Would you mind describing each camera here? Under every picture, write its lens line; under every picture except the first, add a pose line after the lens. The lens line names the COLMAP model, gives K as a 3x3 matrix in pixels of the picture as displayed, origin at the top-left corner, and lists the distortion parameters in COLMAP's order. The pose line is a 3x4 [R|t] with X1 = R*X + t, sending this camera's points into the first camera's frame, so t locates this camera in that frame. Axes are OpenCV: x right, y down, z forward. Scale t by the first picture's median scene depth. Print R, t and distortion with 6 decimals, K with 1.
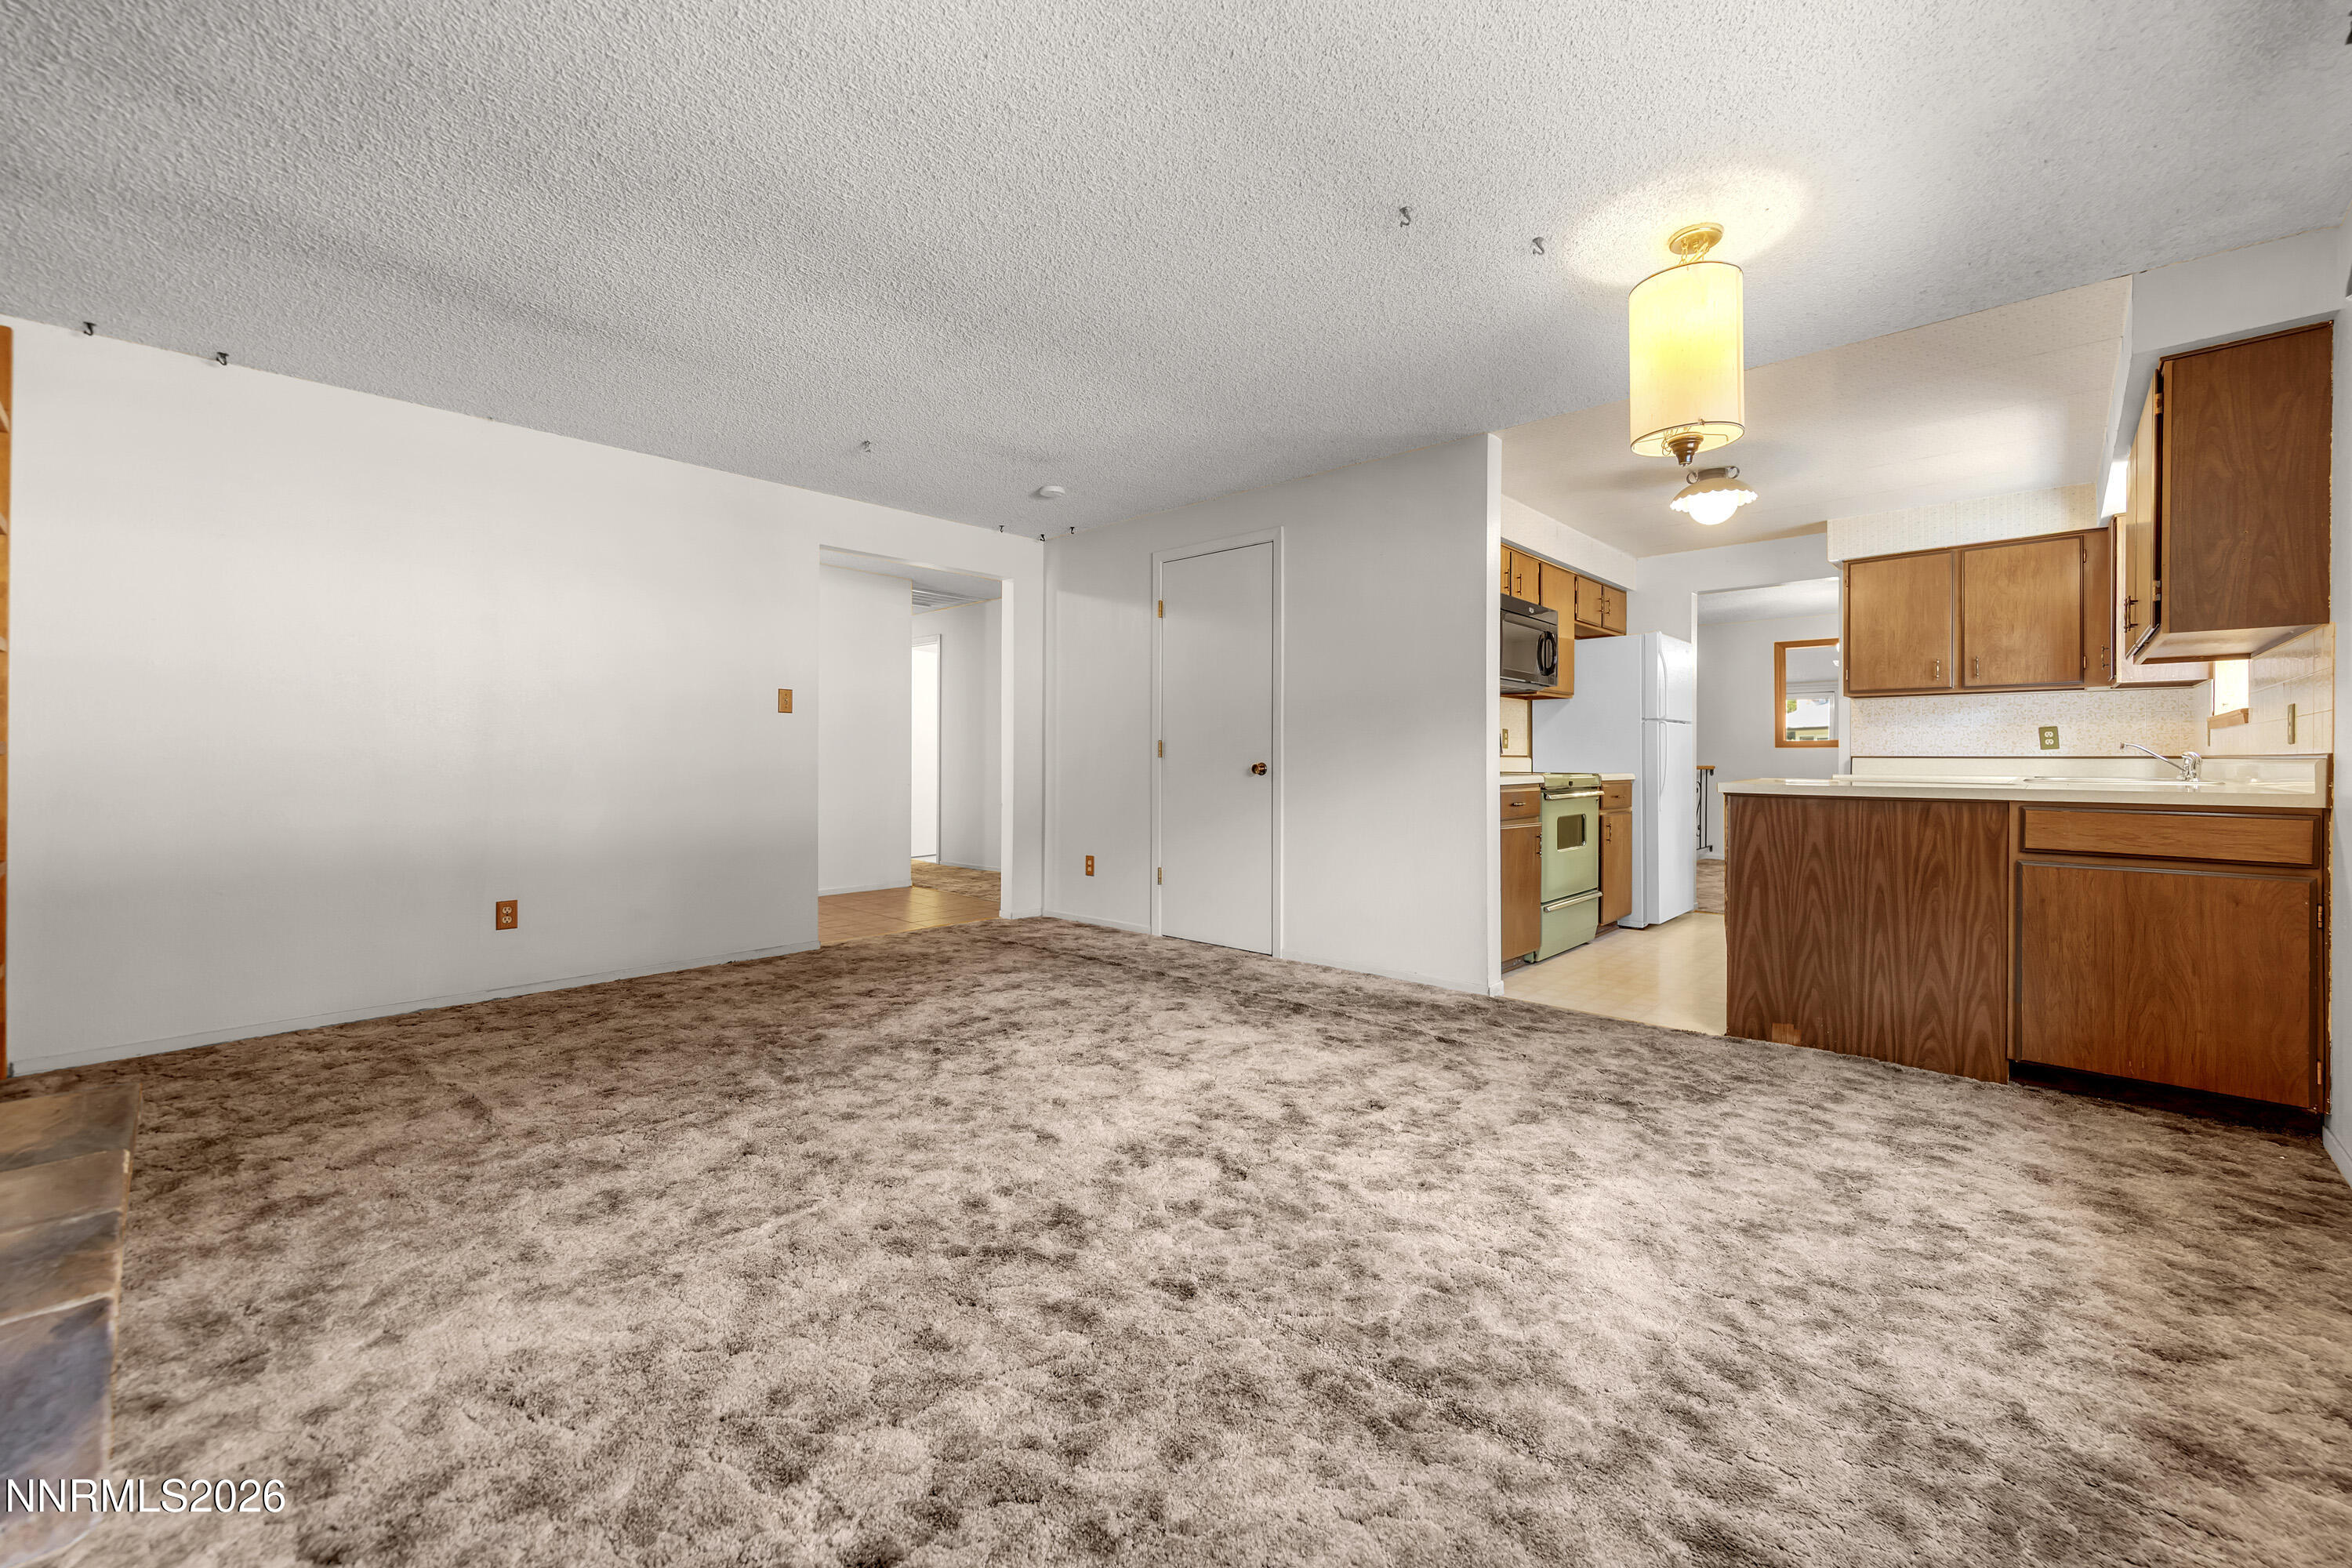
lens RADIAL K [[911.6, 0, 1196.3], [0, 911.6, 760.0], [0, 0, 1]] dist [-0.000673, 0.000109]
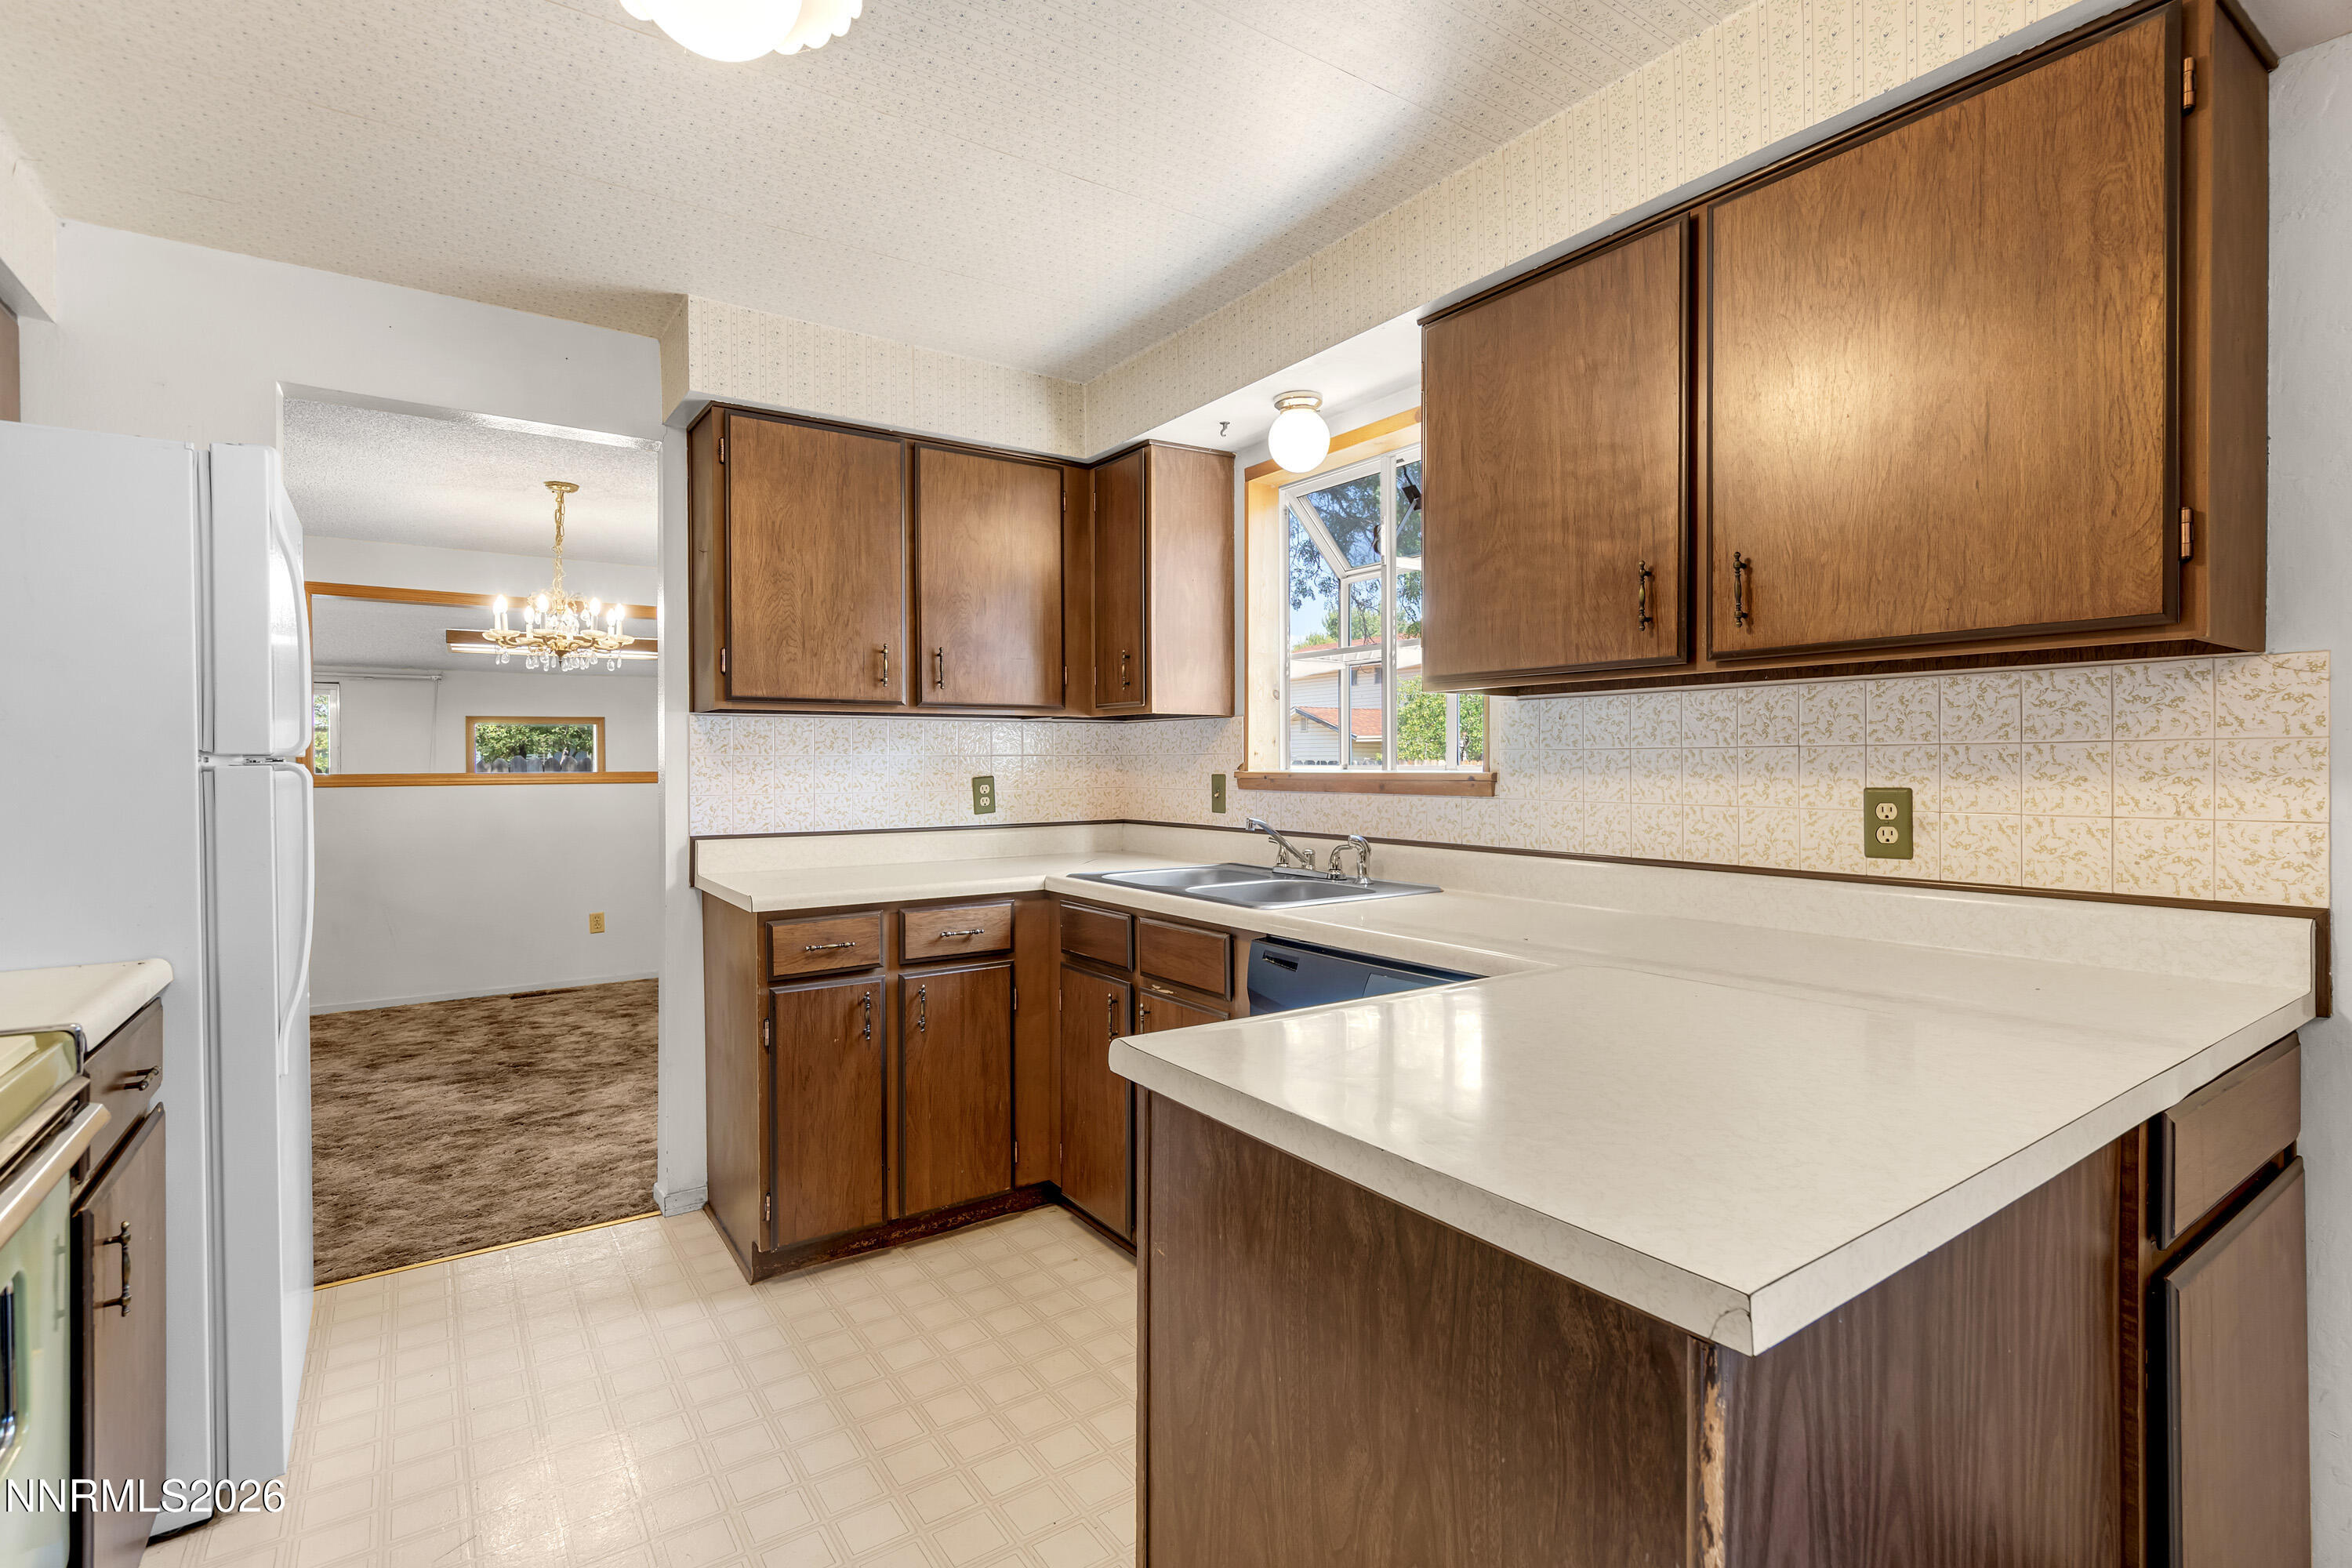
lens RADIAL K [[1094.0, 0, 1189.4], [0, 1094.0, 770.7], [0, 0, 1]] dist [0.000639, 0.000689]
pose [[0.216342, -0.010022, 0.976266, 0.256431], [0.007237, 0.999936, 0.008661, -0.045758], [-0.976291, 0.005192, 0.216401, 0.711906]]
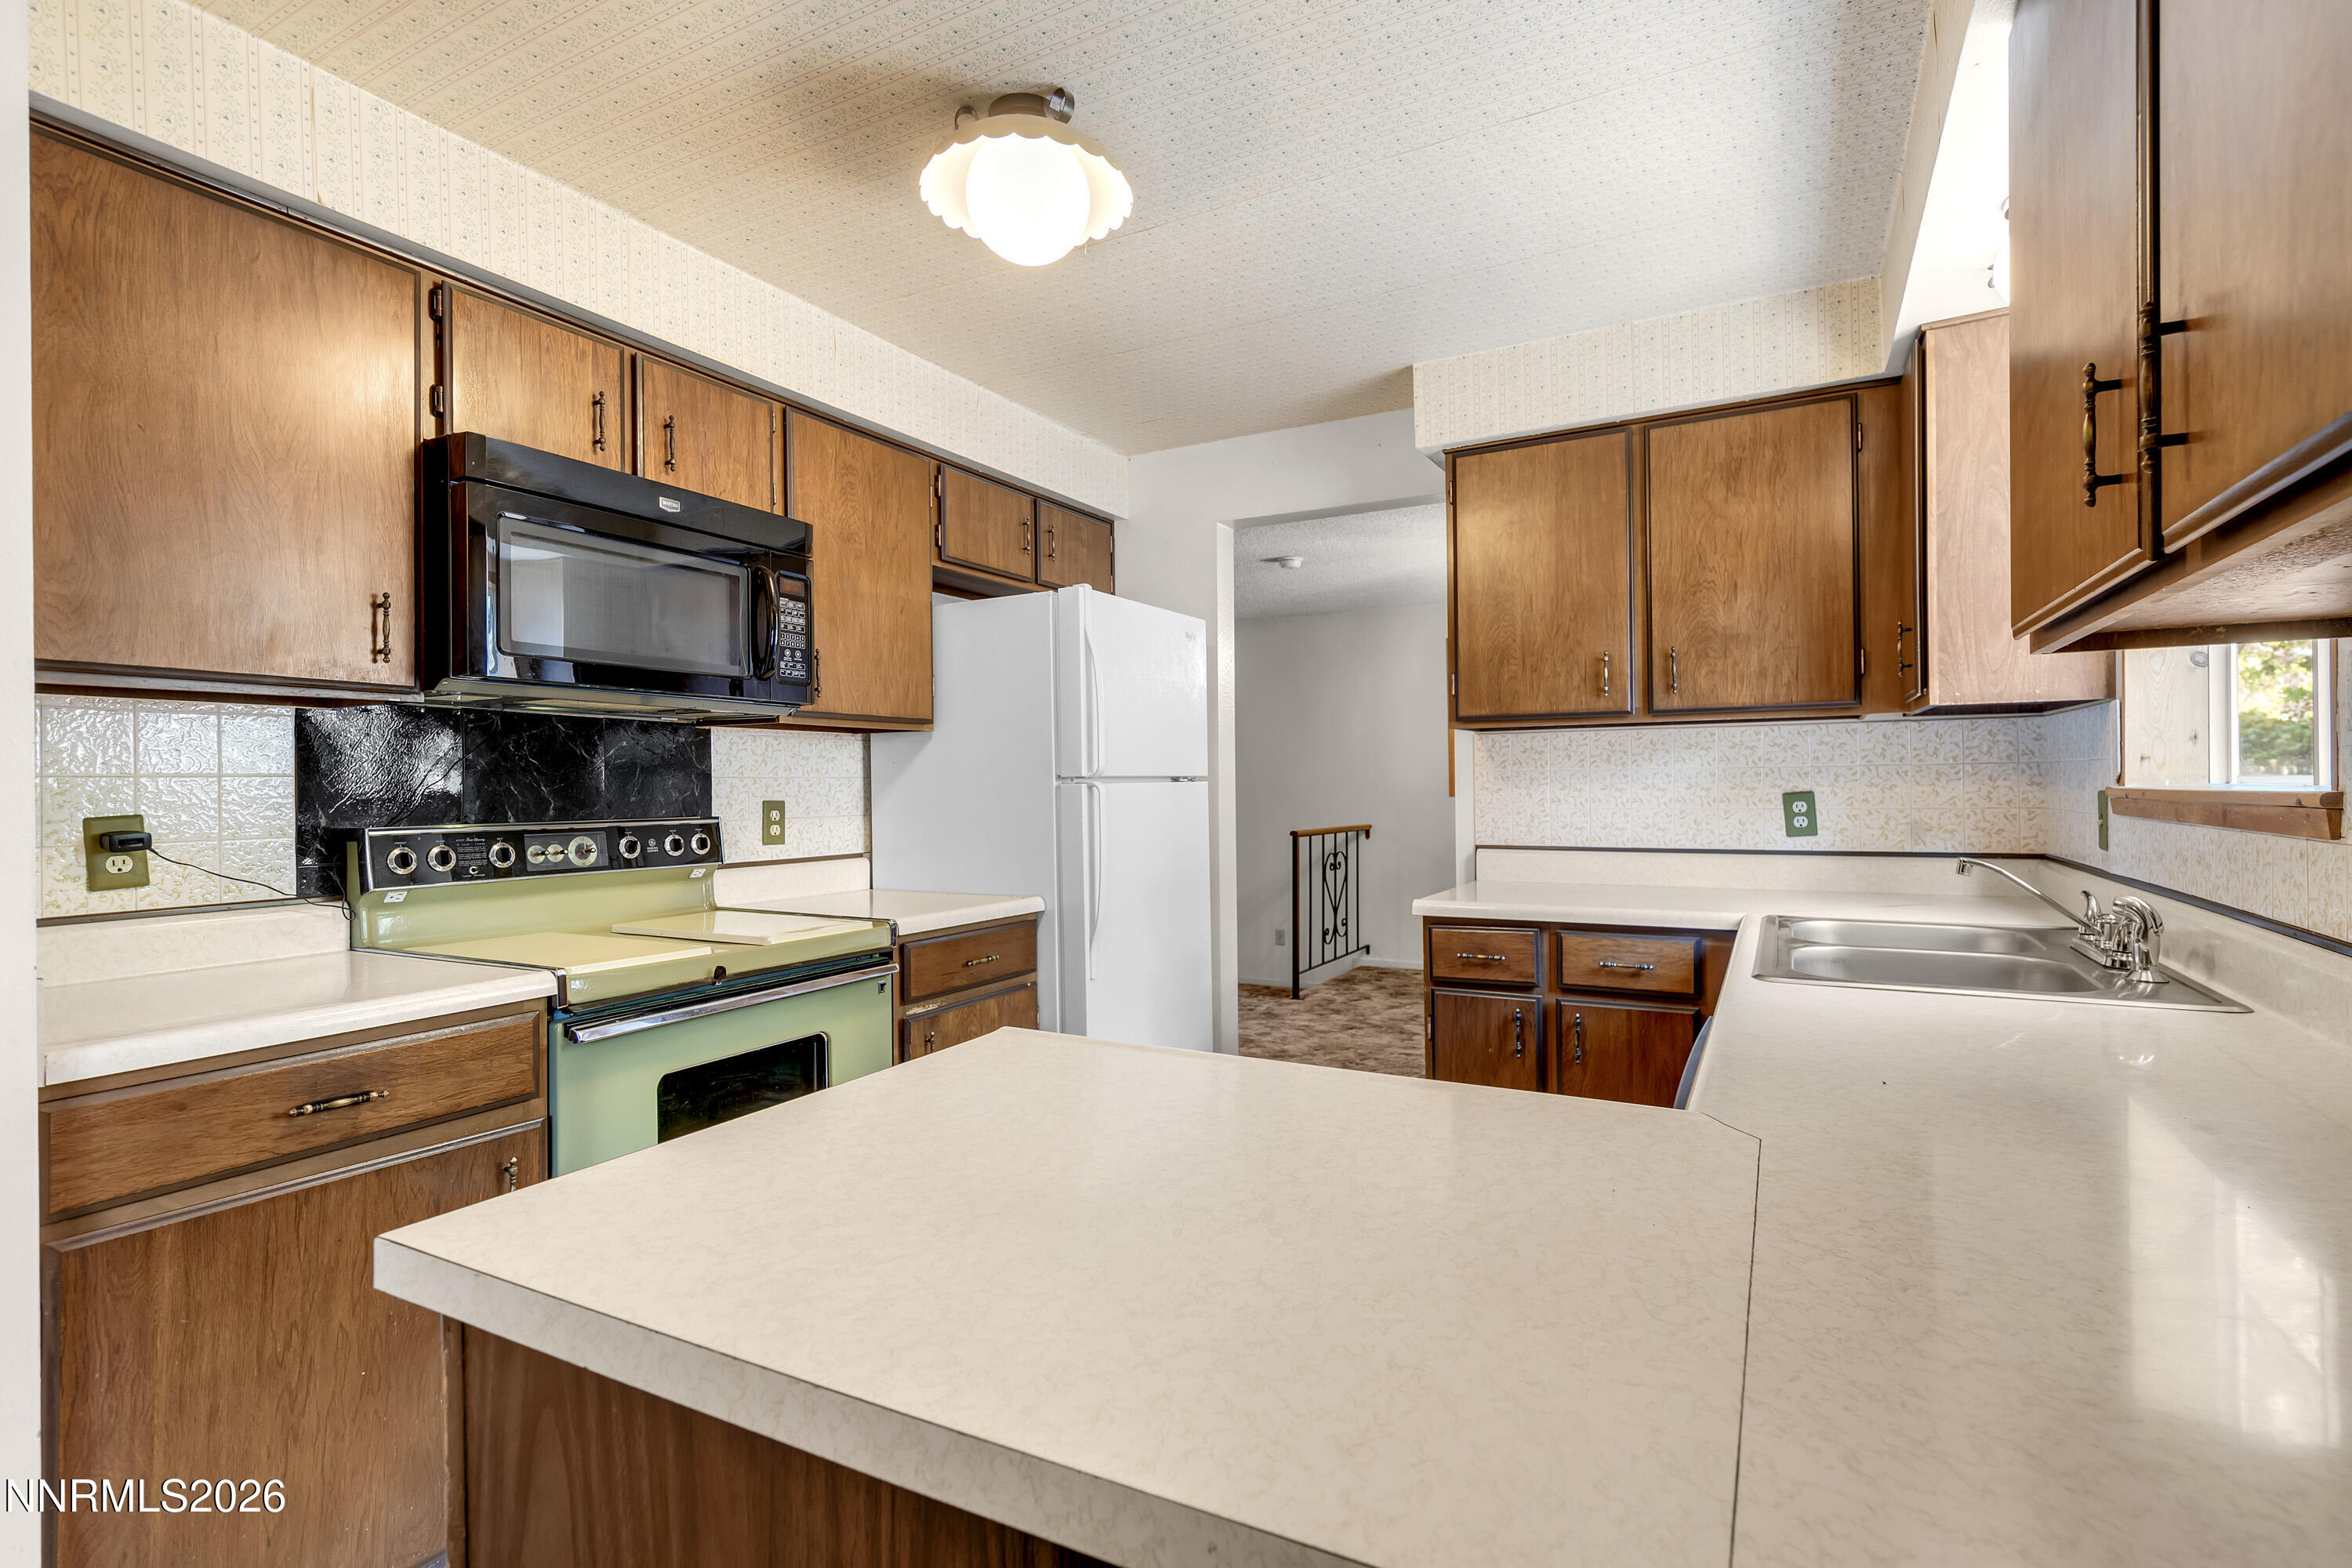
lens RADIAL K [[1094.0, 0, 1190.5], [0, 1094.0, 787.5], [0, 0, 1]] dist [0.000639, 0.000689]
pose [[0.967575, -0.013505, 0.252223, 0.461740], [0.013562, 0.999907, 0.001511, -0.044357], [-0.252220, 0.001959, 0.967668, 0.504142]]
